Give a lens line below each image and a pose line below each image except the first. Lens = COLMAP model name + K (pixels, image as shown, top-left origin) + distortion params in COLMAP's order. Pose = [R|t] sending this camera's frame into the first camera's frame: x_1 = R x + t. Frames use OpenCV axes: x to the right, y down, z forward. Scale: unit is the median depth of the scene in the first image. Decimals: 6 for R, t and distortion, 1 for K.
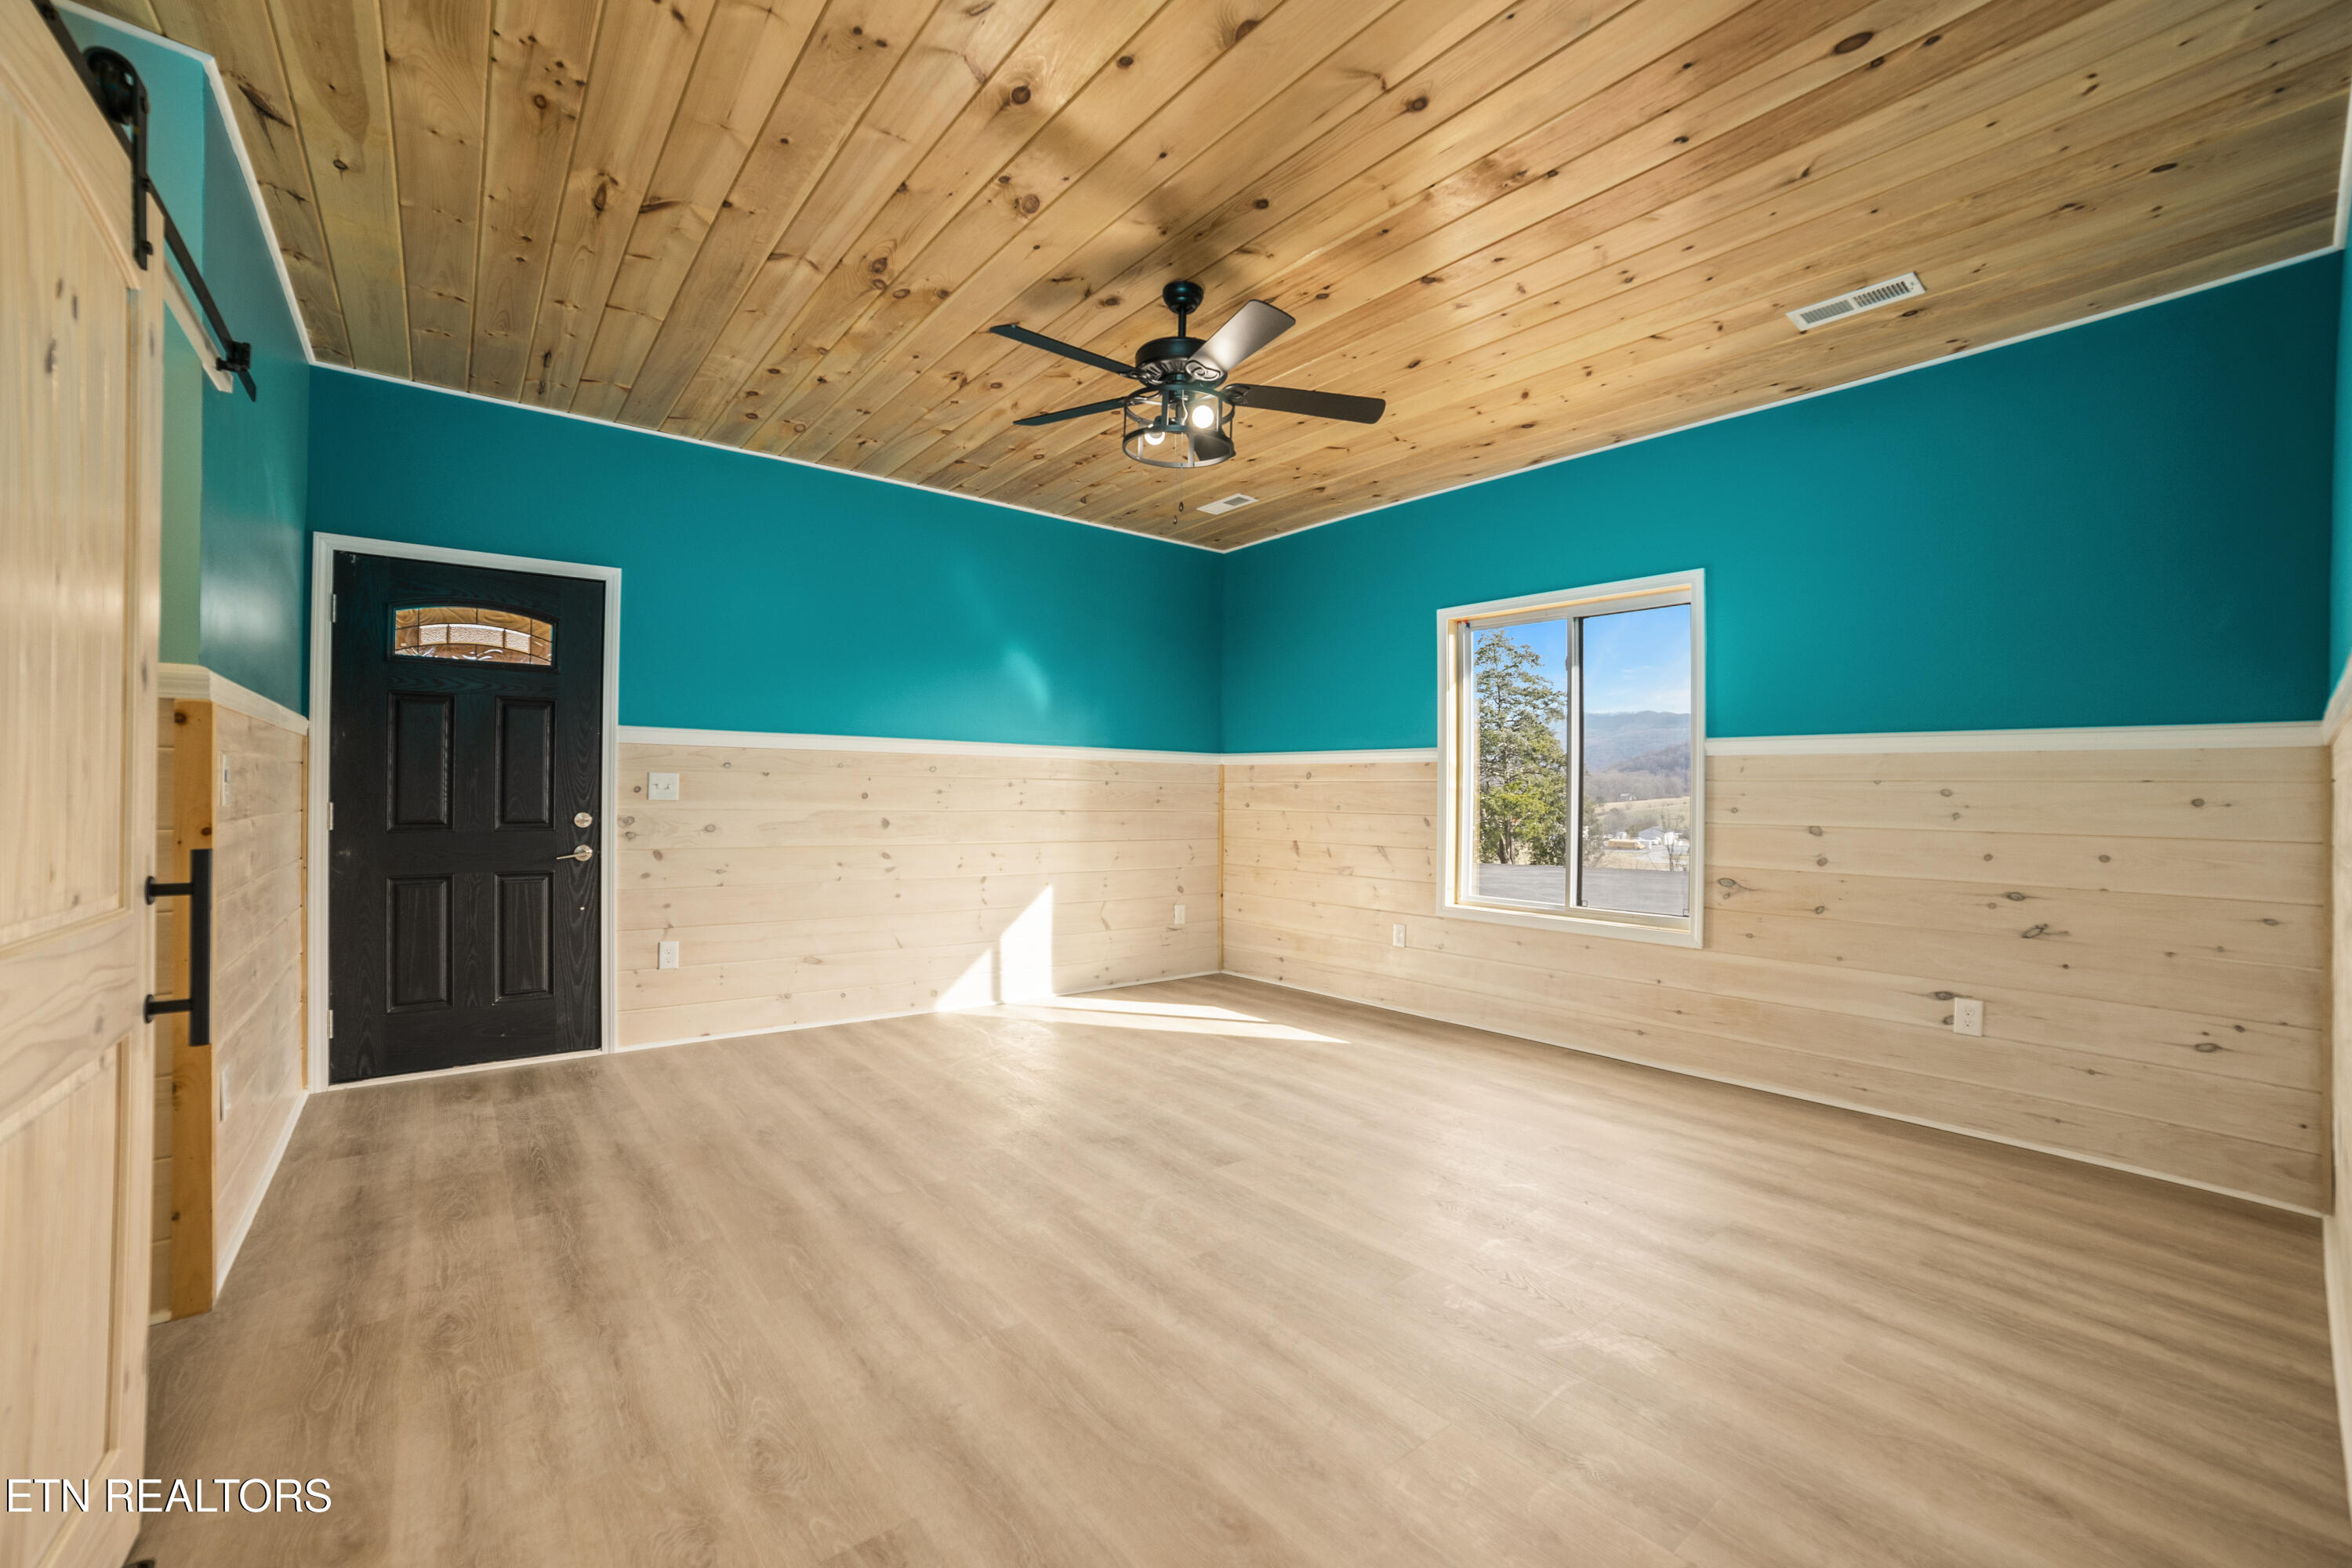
lens RADIAL K [[944.1, 0, 1176.5], [0, 944.1, 789.6], [0, 0, 1]] dist [-0.036930, 0.001156]
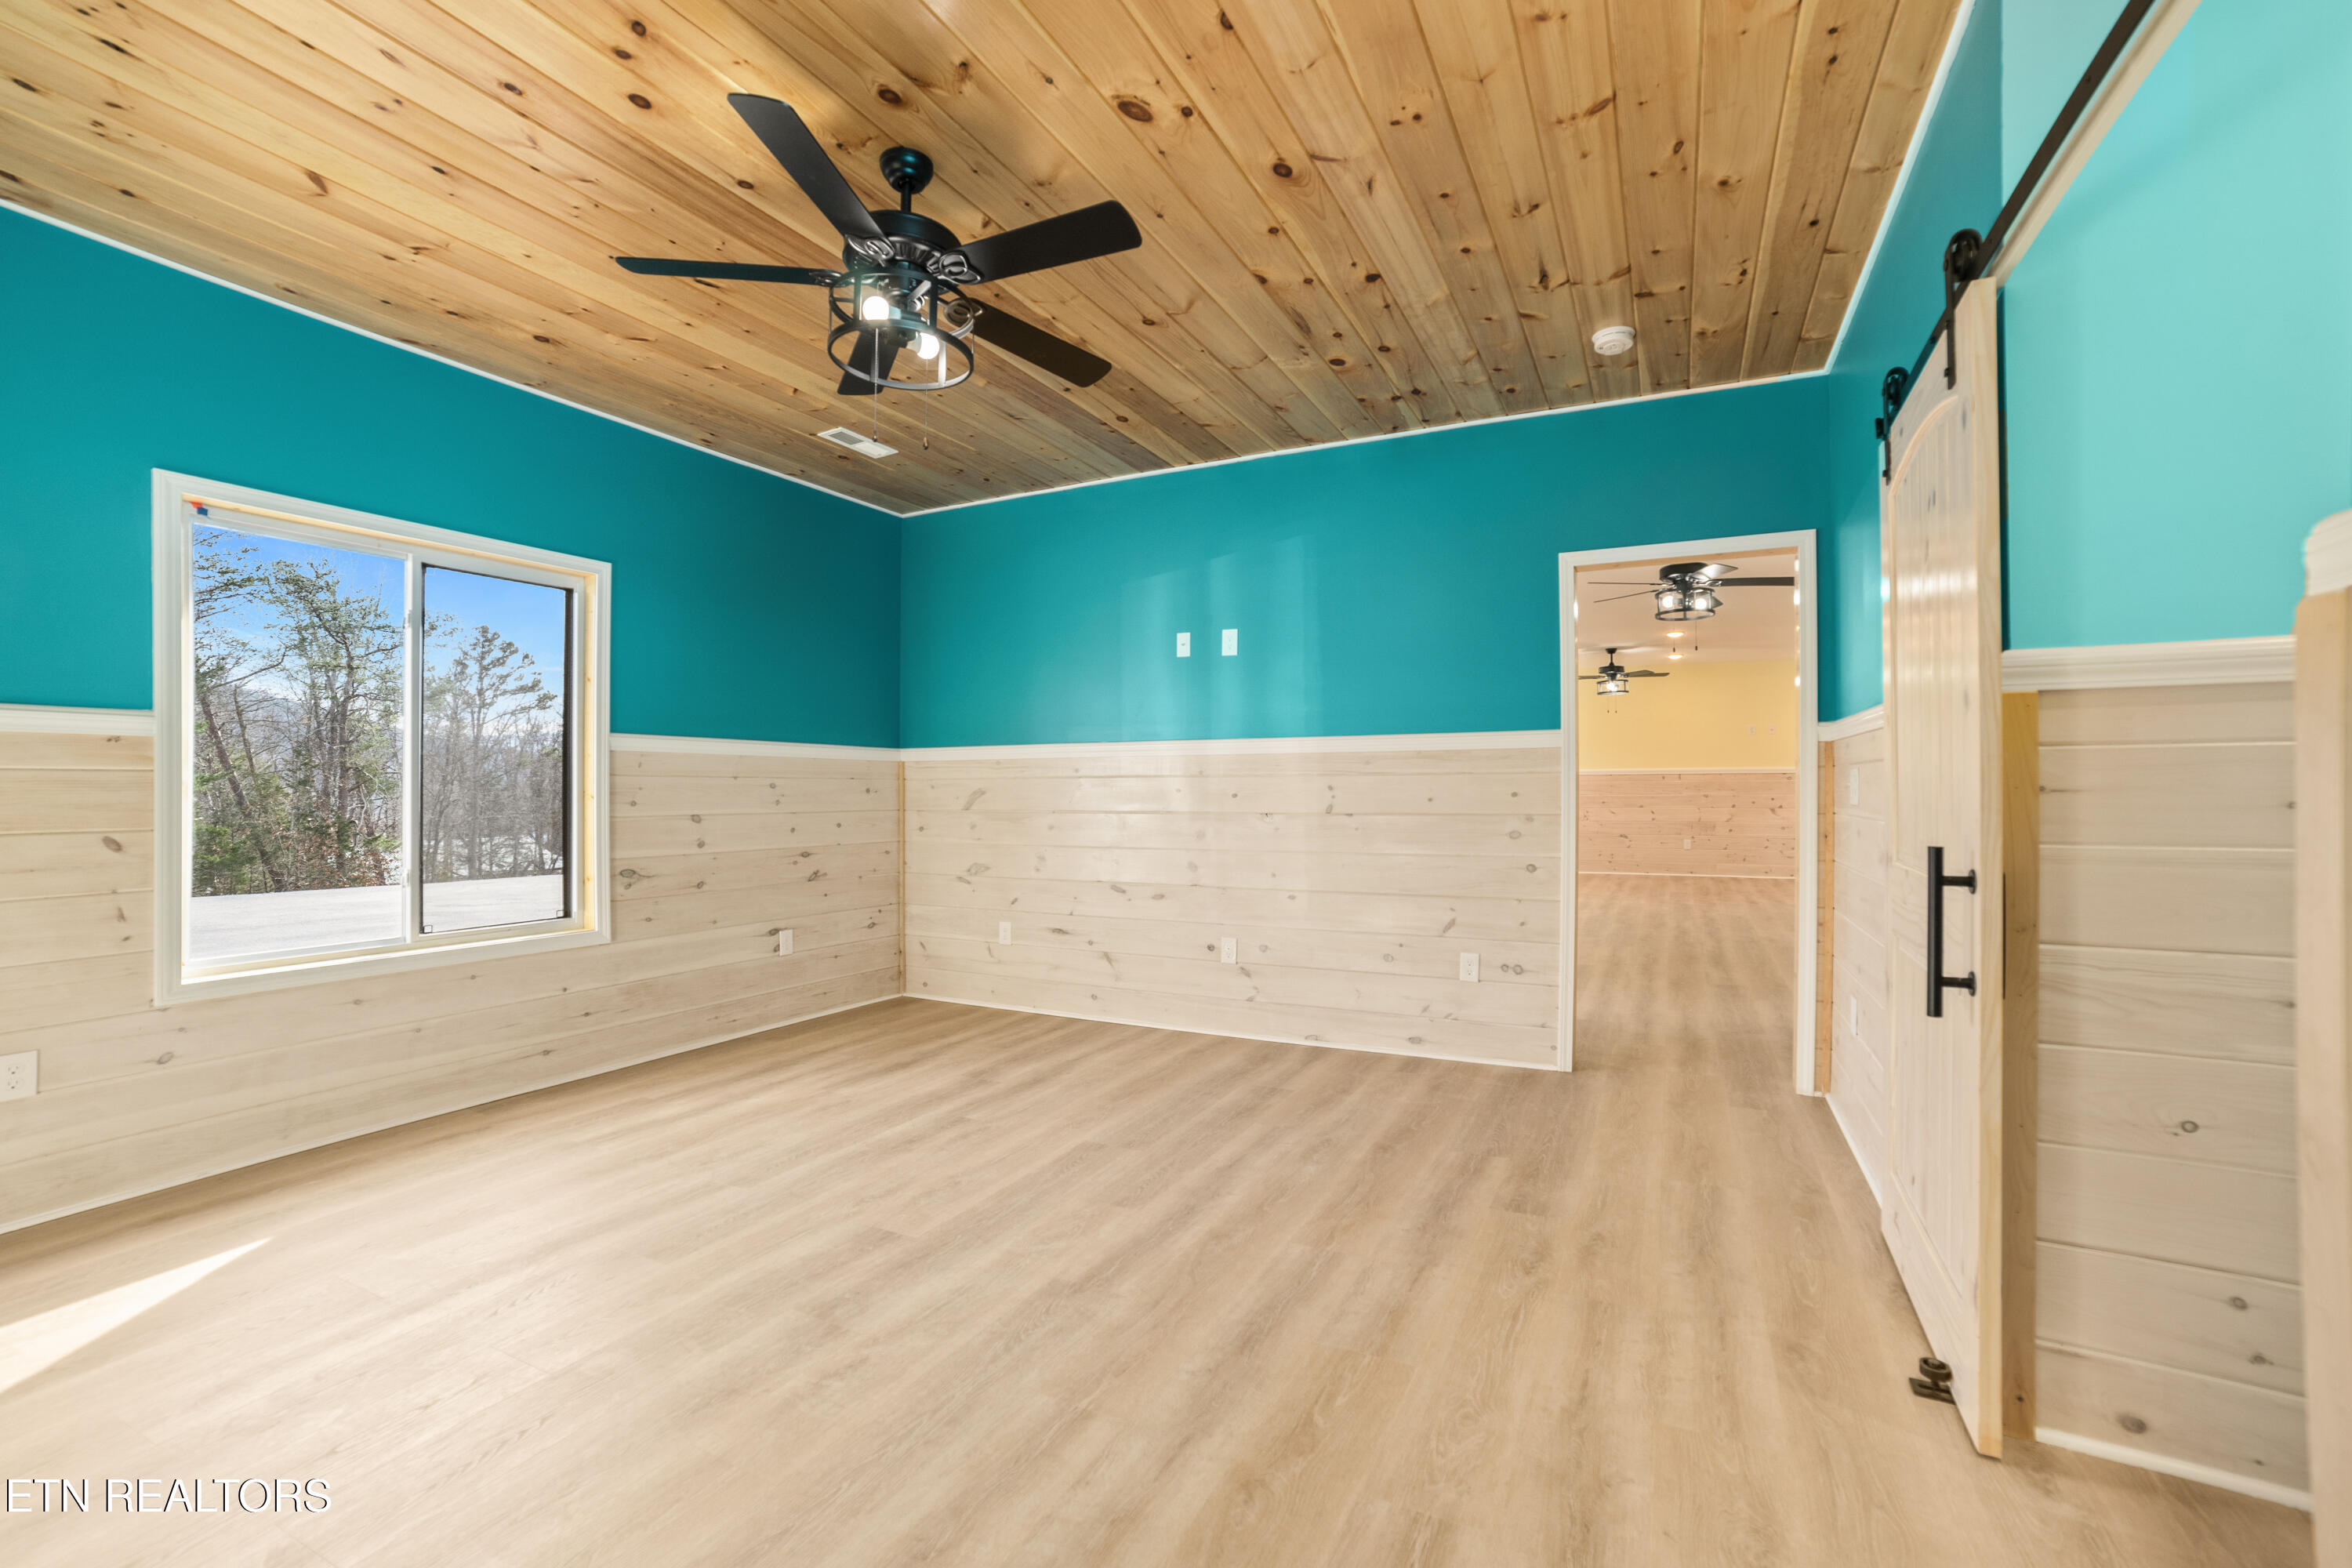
lens RADIAL K [[1033.8, 0, 1177.1], [0, 1033.8, 784.6], [0, 0, 1]] dist [-0.036081, 0.000154]
pose [[-0.420074, -0.002182, 0.907487, -0.707408], [-0.000806, 0.999998, 0.002031, -0.001935], [-0.907489, 0.000122, -0.420075, 0.932735]]
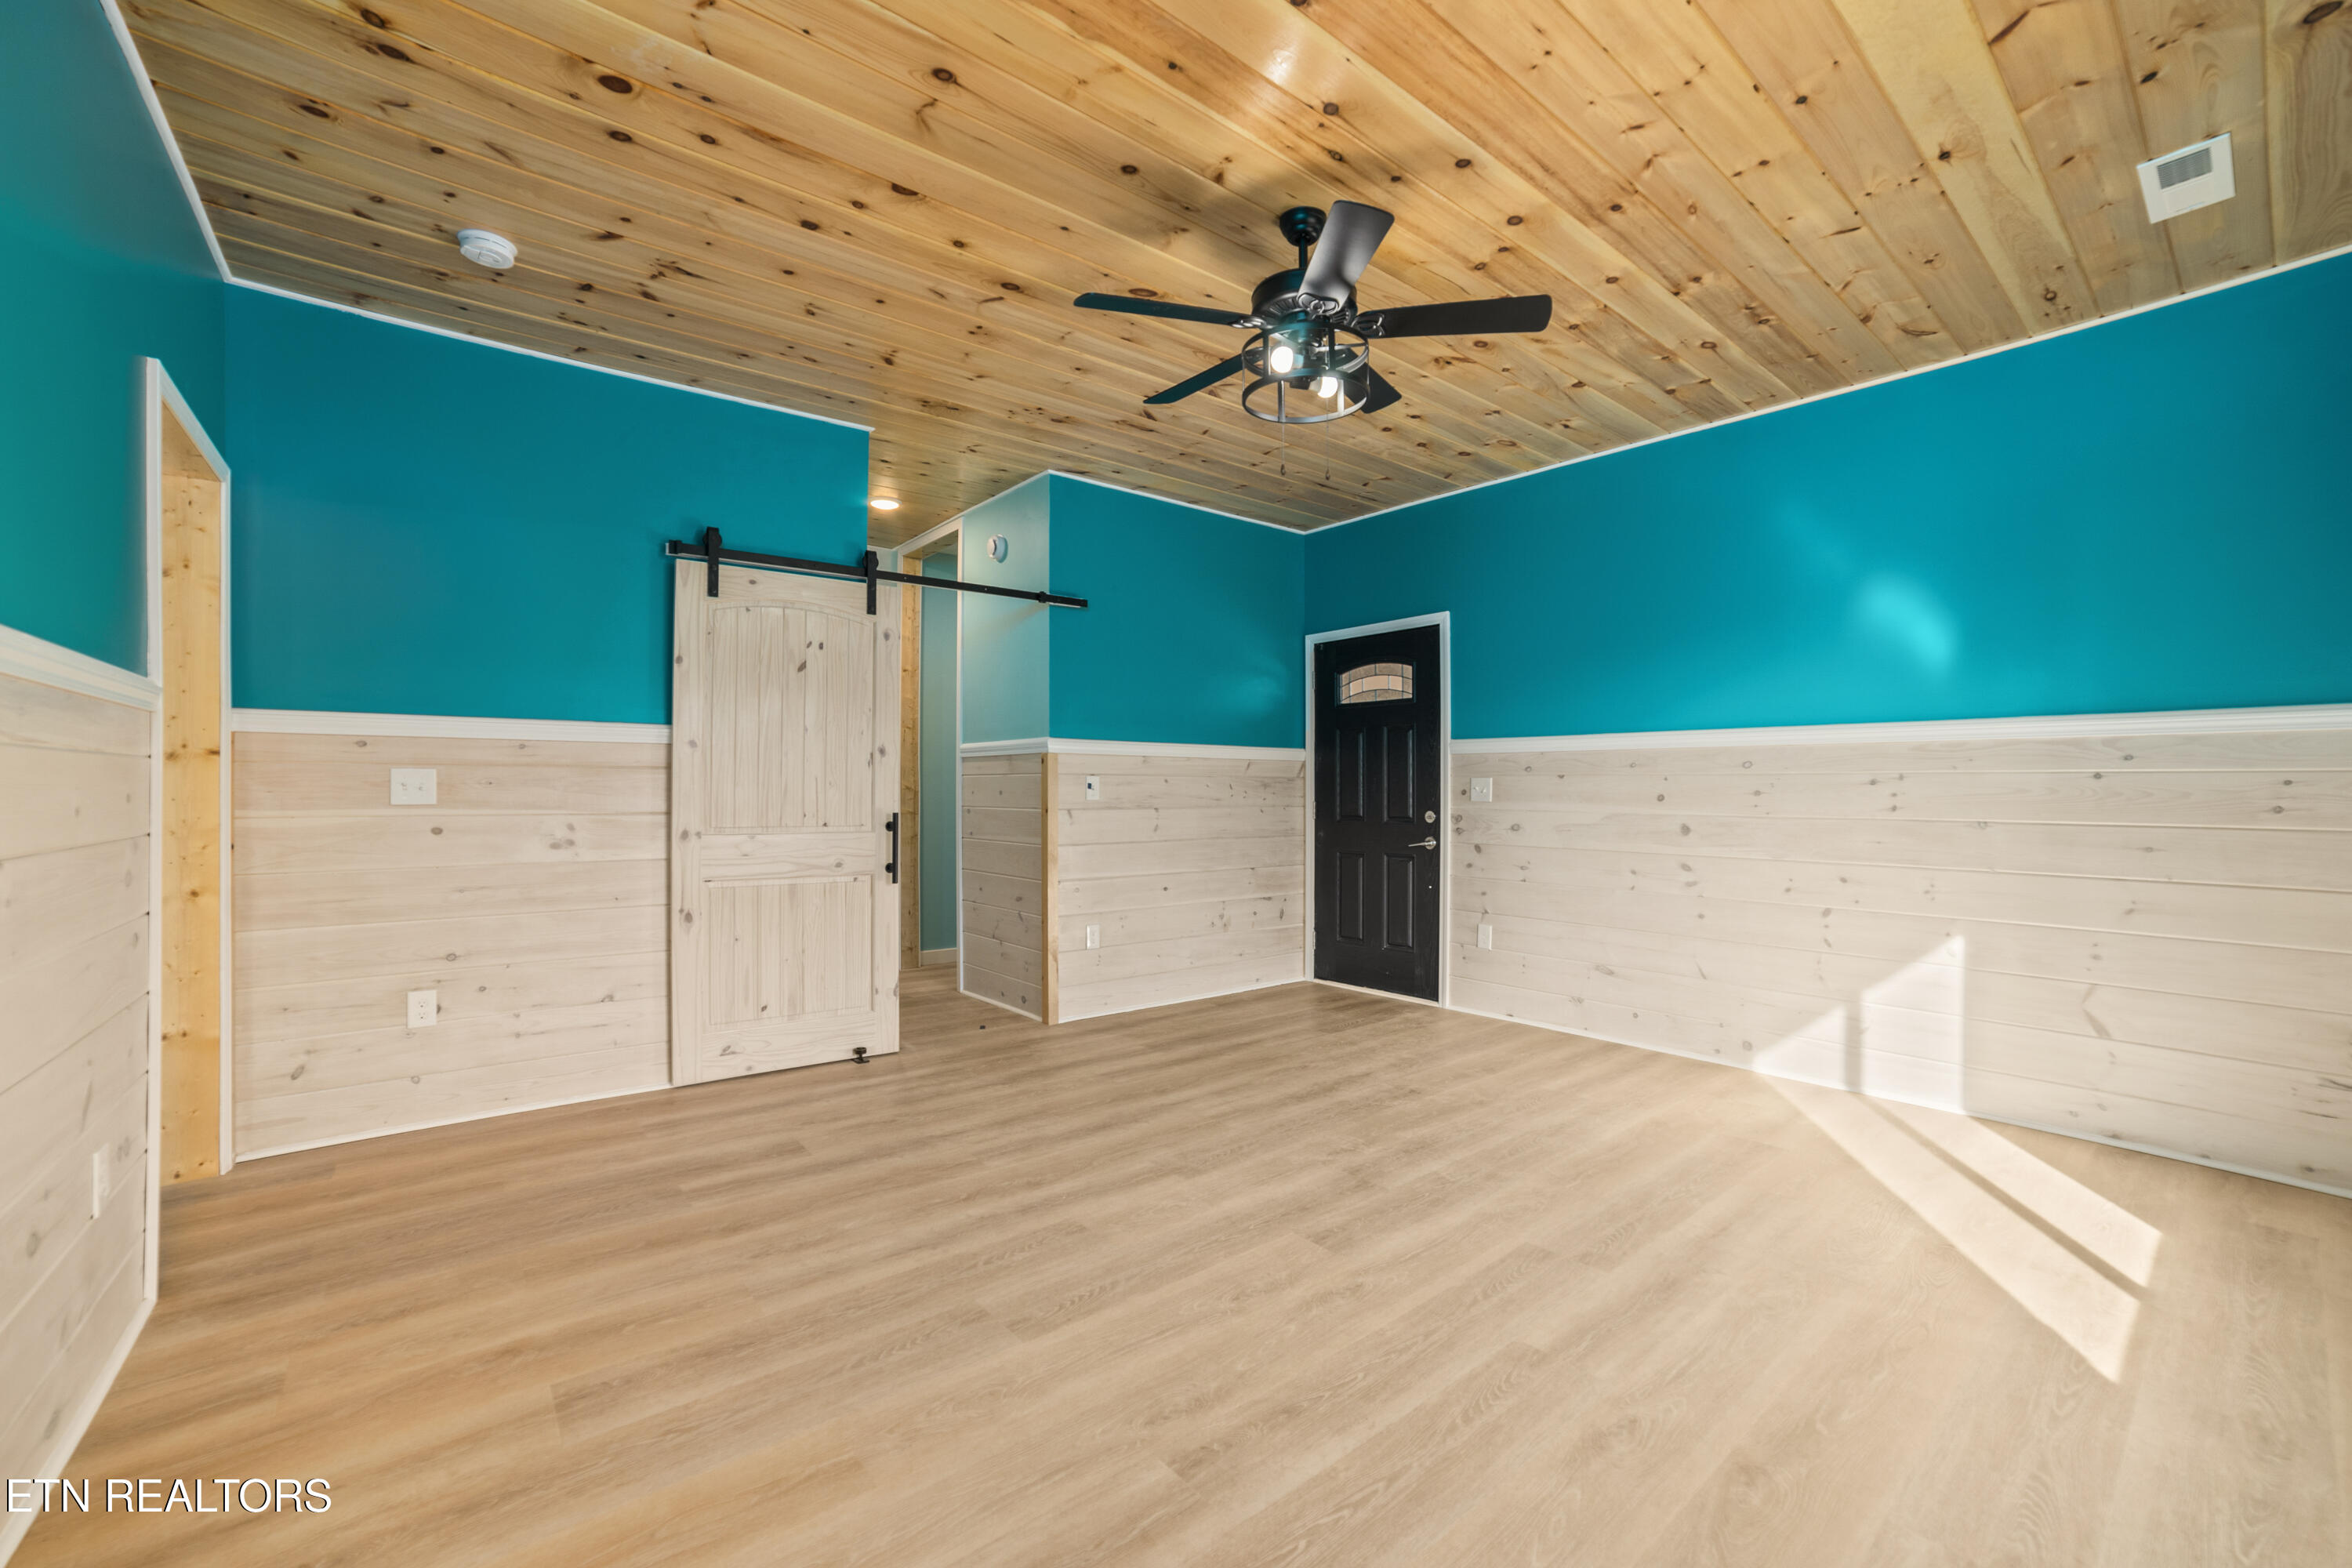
lens RADIAL K [[944.1, 0, 1185.8], [0, 944.1, 787.6], [0, 0, 1]] dist [-0.036930, 0.001156]
pose [[0.046980, -0.011942, -0.998824, 0.707845], [0.002243, 0.999927, -0.011849, 0.008591], [0.998893, -0.001684, 0.047003, 0.686685]]
